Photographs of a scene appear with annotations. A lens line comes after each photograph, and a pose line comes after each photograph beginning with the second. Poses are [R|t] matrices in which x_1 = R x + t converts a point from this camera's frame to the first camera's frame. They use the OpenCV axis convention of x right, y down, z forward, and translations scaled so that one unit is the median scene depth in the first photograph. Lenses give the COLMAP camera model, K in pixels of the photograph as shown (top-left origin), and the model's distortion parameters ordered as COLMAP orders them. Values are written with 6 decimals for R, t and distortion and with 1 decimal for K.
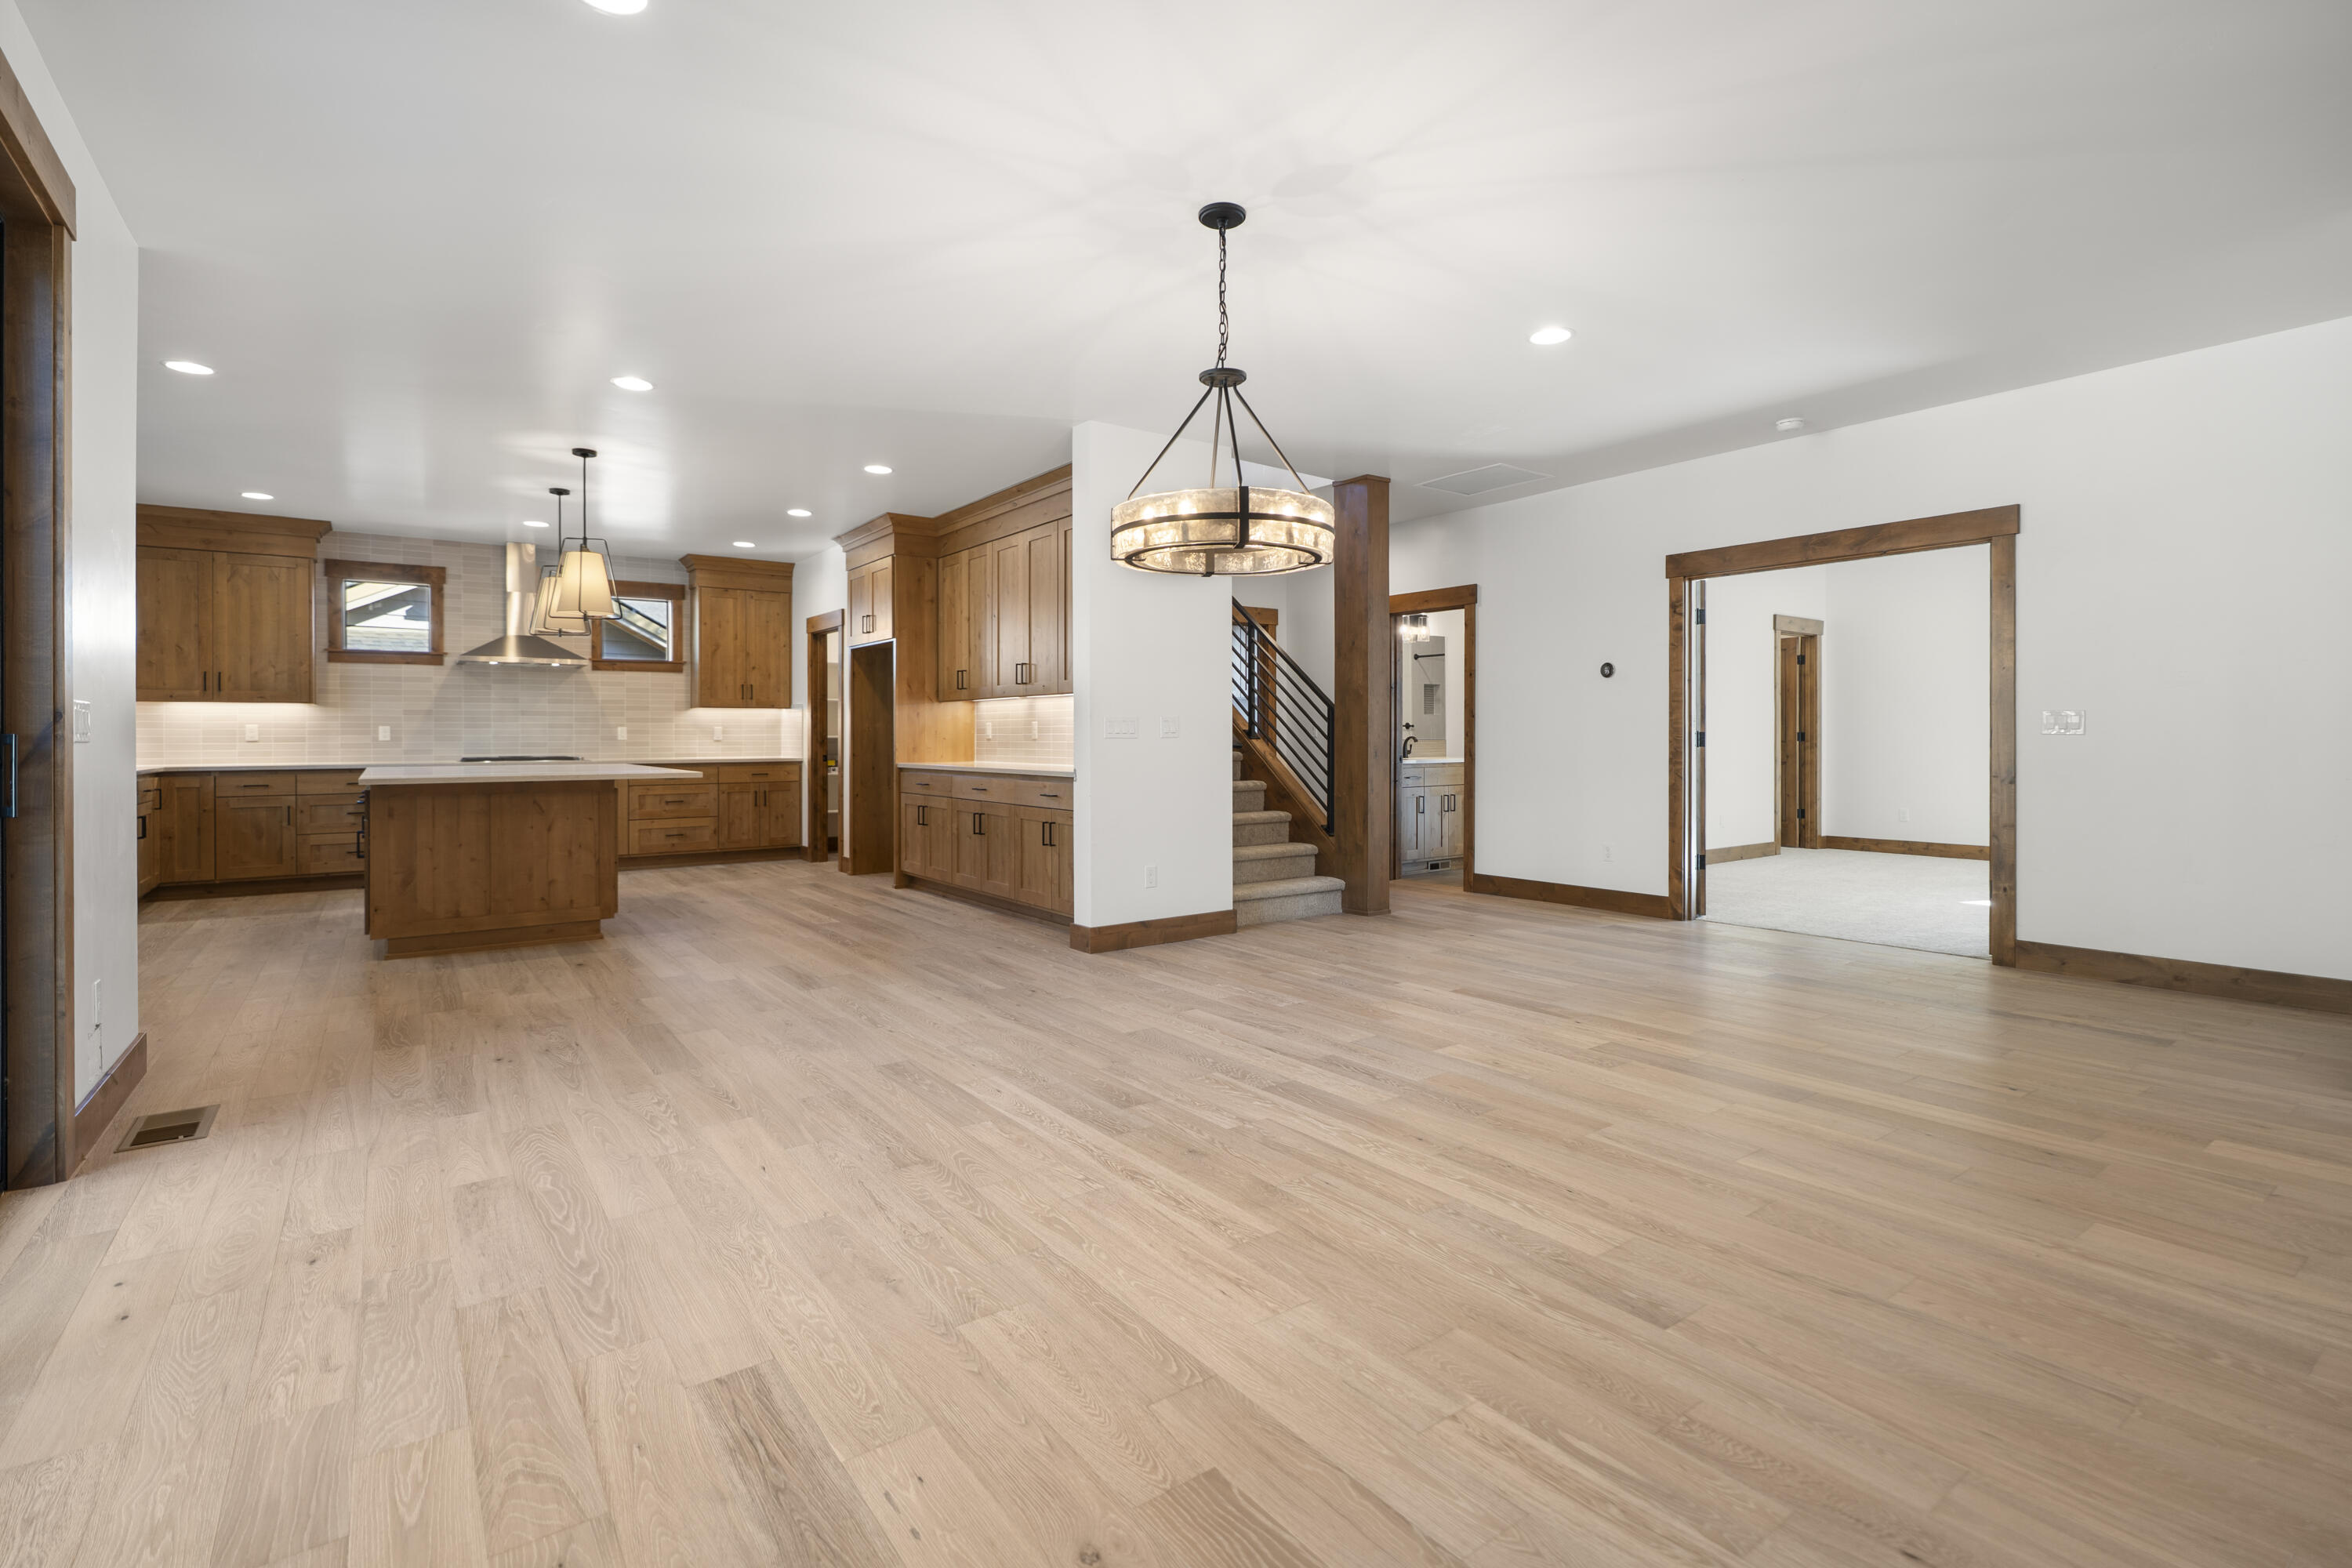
lens RADIAL K [[1090.0, 0, 1165.5], [0, 1090.0, 750.1], [0, 0, 1]] dist [-0.003411, -0.000819]
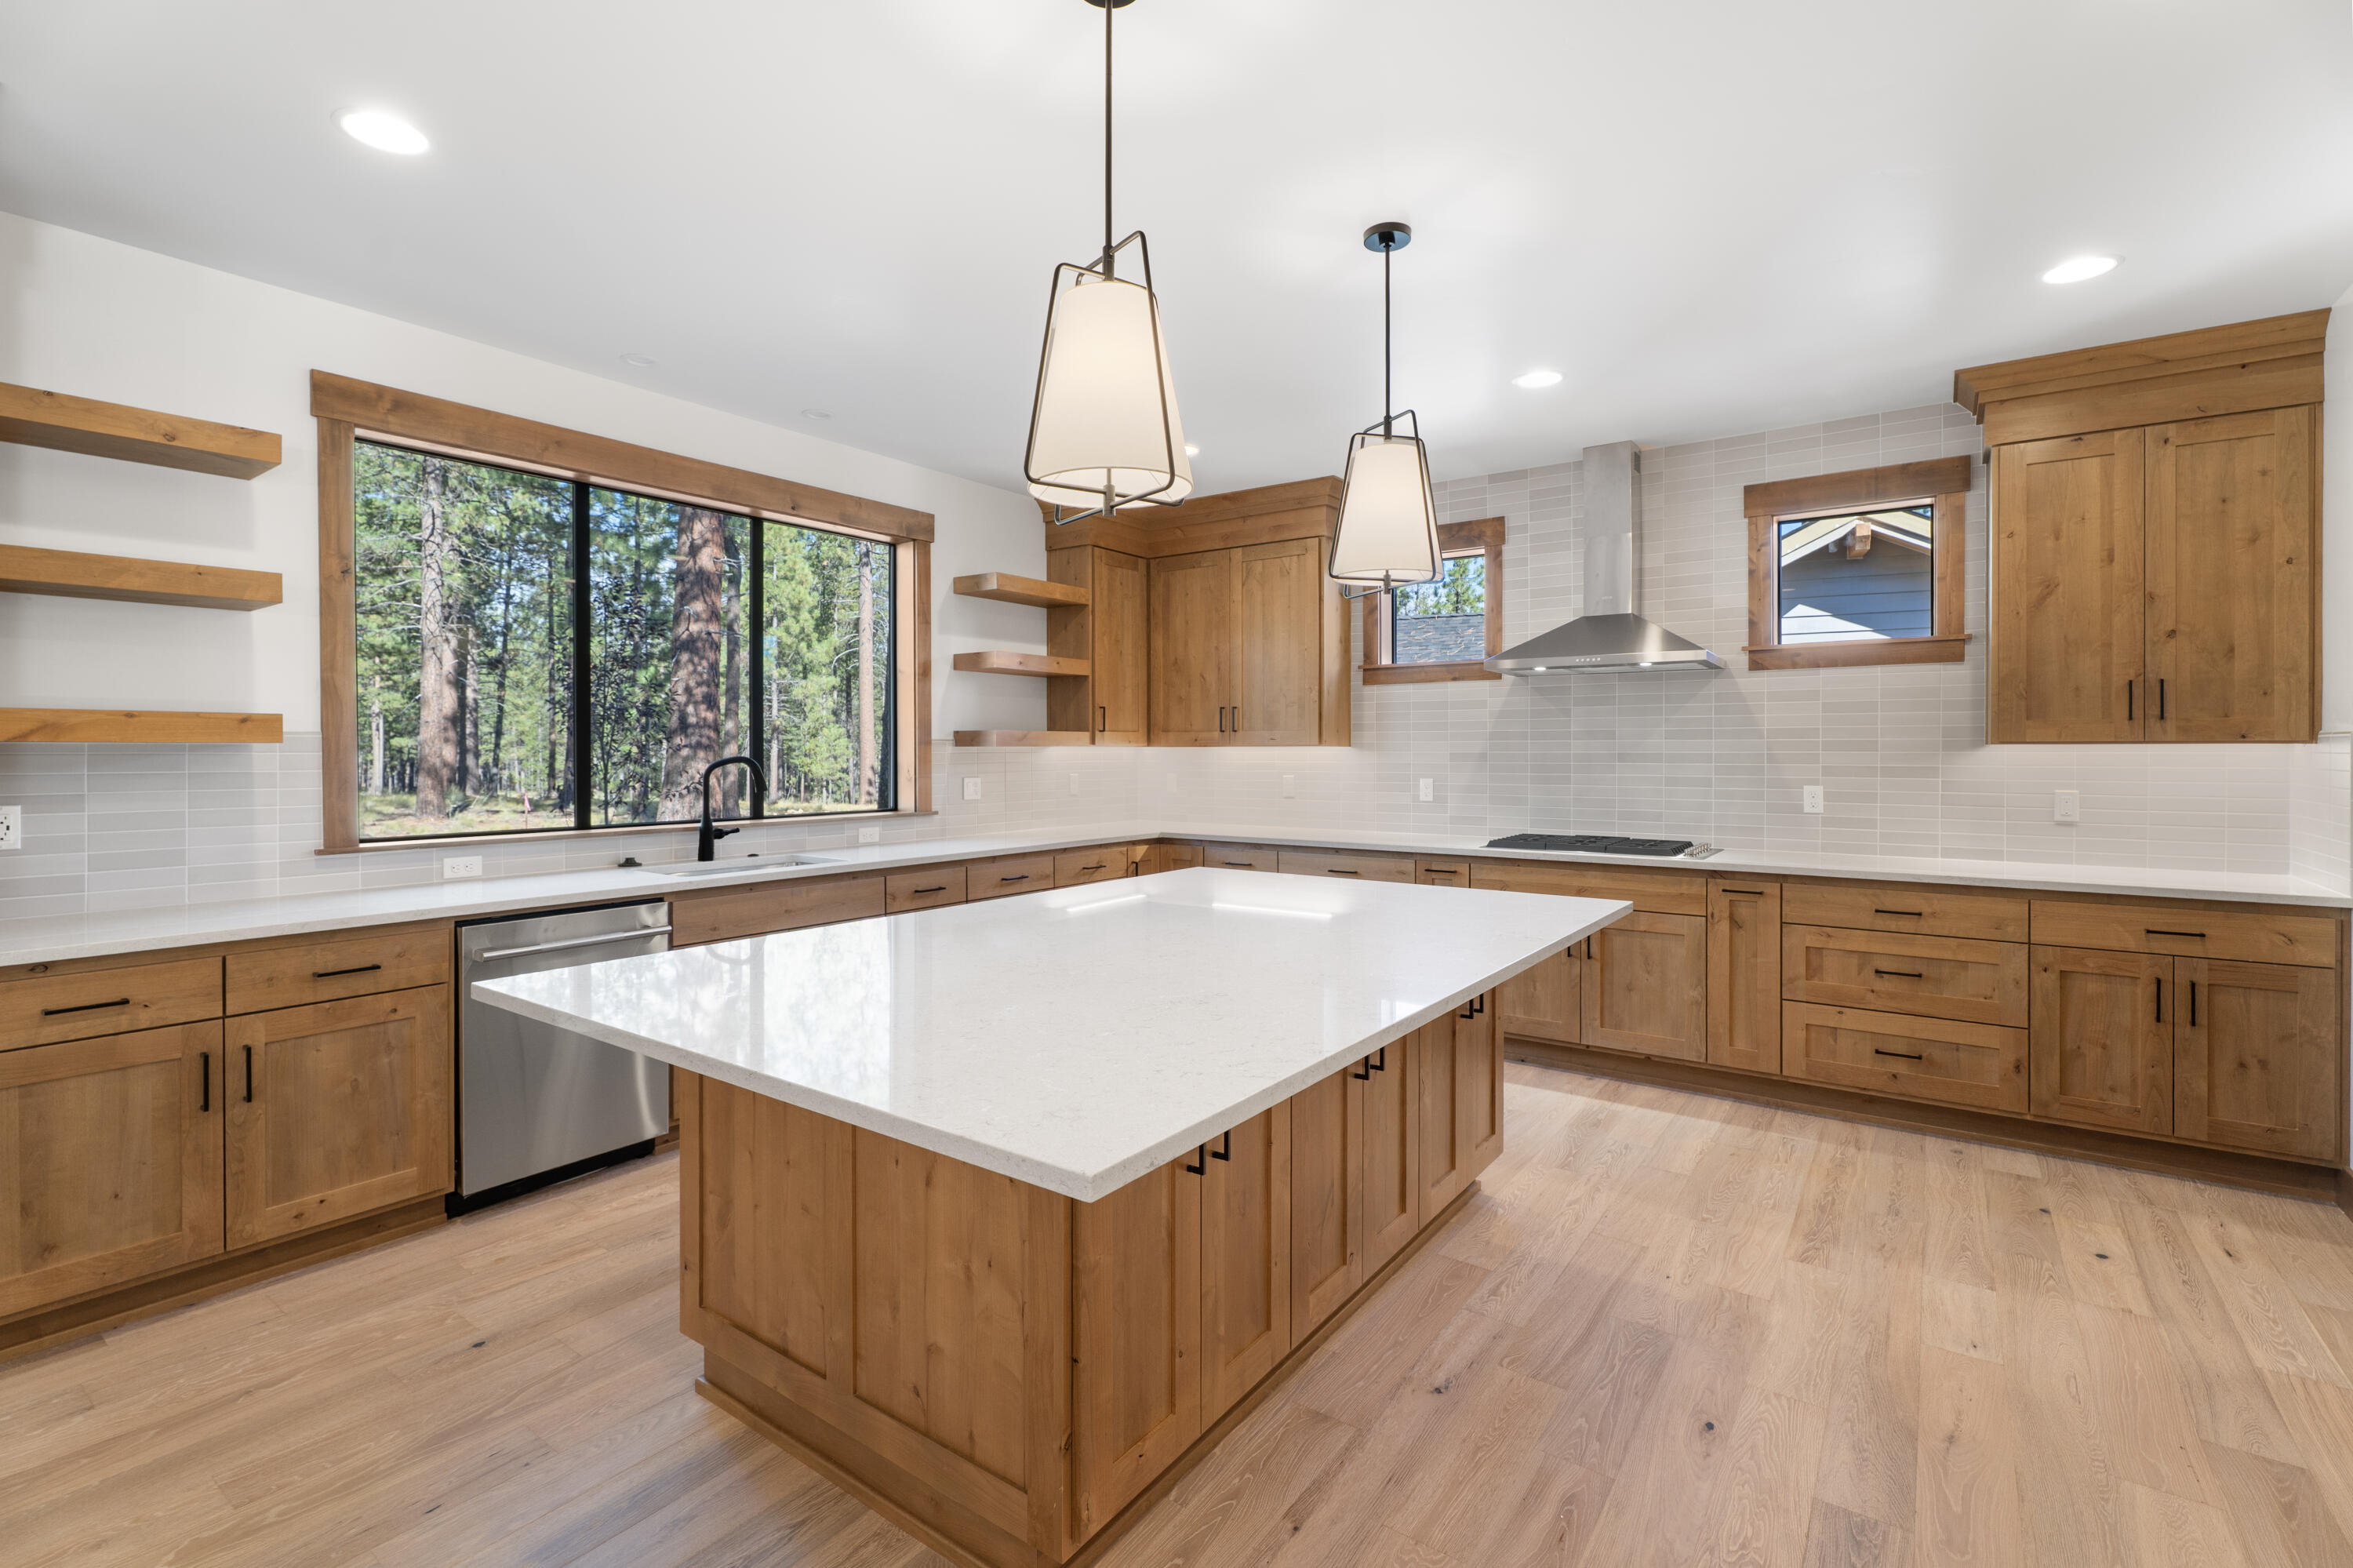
lens RADIAL K [[1055.0, 0, 1172.5], [0, 1055.0, 750.3], [0, 0, 1]] dist [0.002565, 0.000317]
pose [[0.317206, 0.003658, -0.948350, -0.436231], [-0.012578, 0.999921, -0.000350, -0.094447], [0.948273, 0.012039, 0.317227, 1.687529]]
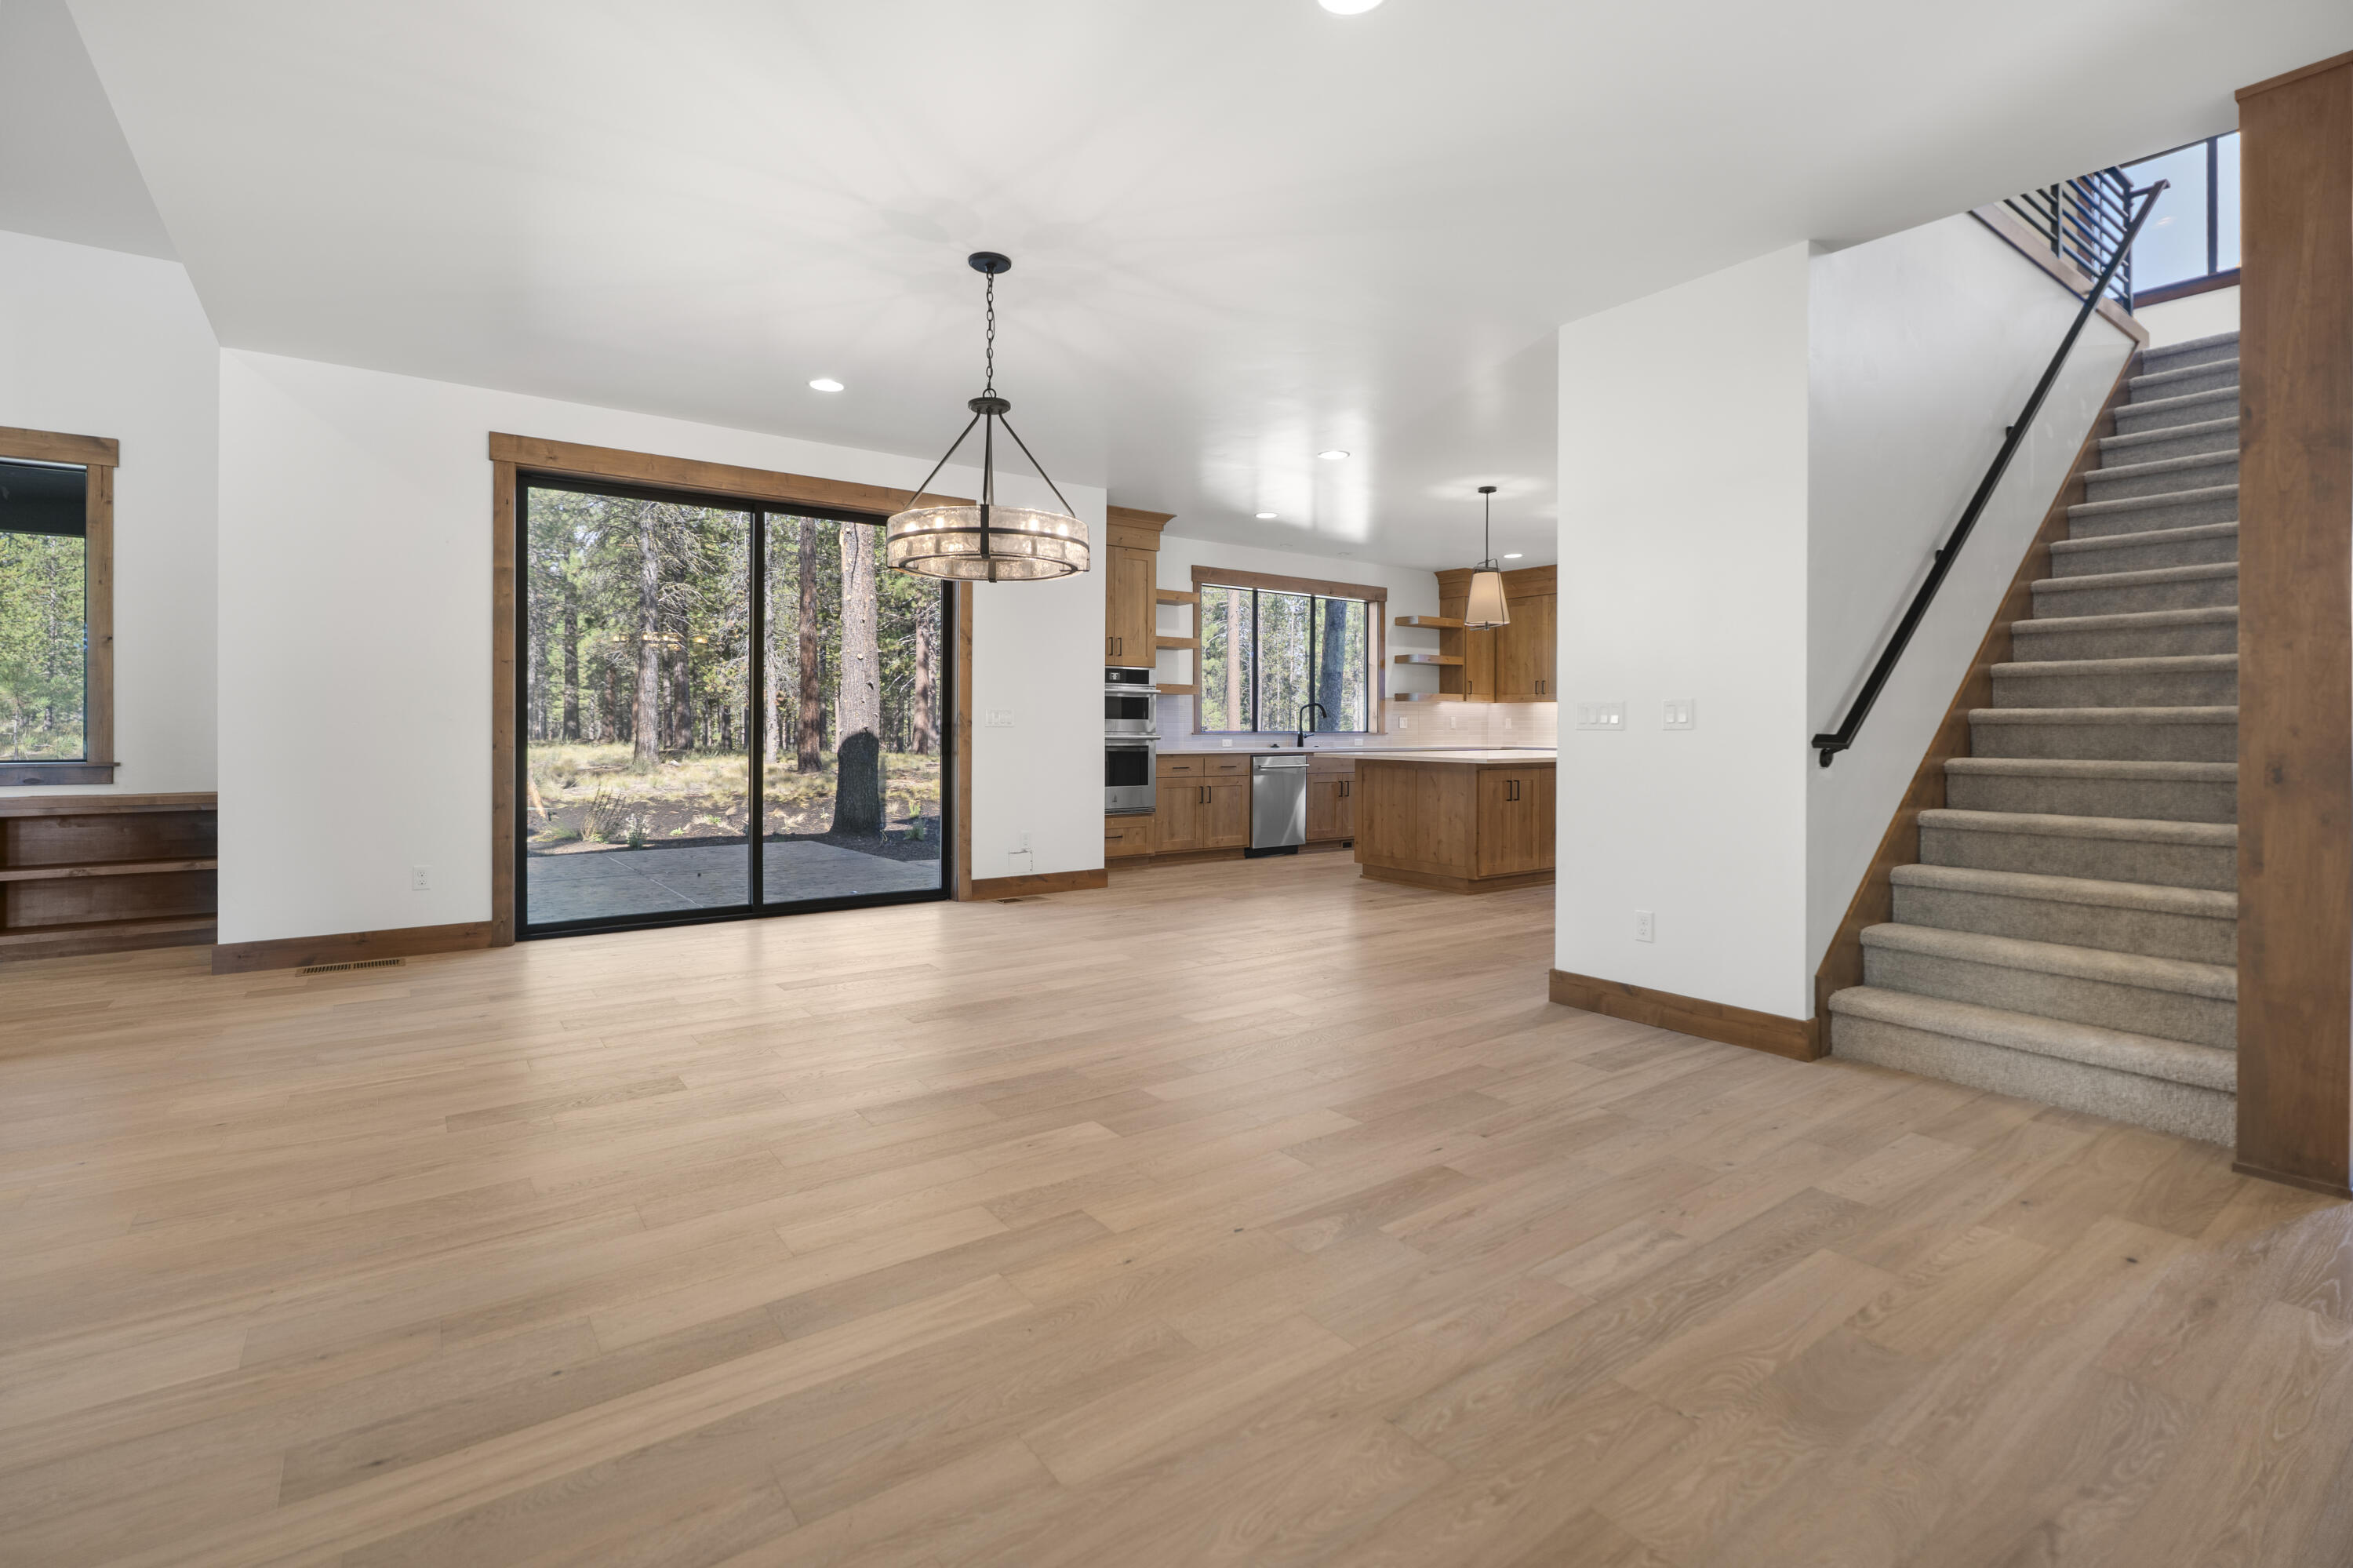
lens RADIAL K [[1061.9, 0, 1170.2], [0, 1061.9, 730.9], [0, 0, 1]] dist [-0.009742, 0.000308]
pose [[0.005992, 0.005665, -0.999966, 1.152148], [-0.016695, 0.999845, 0.005564, -0.014322], [0.999843, 0.016661, 0.006086, 1.185657]]
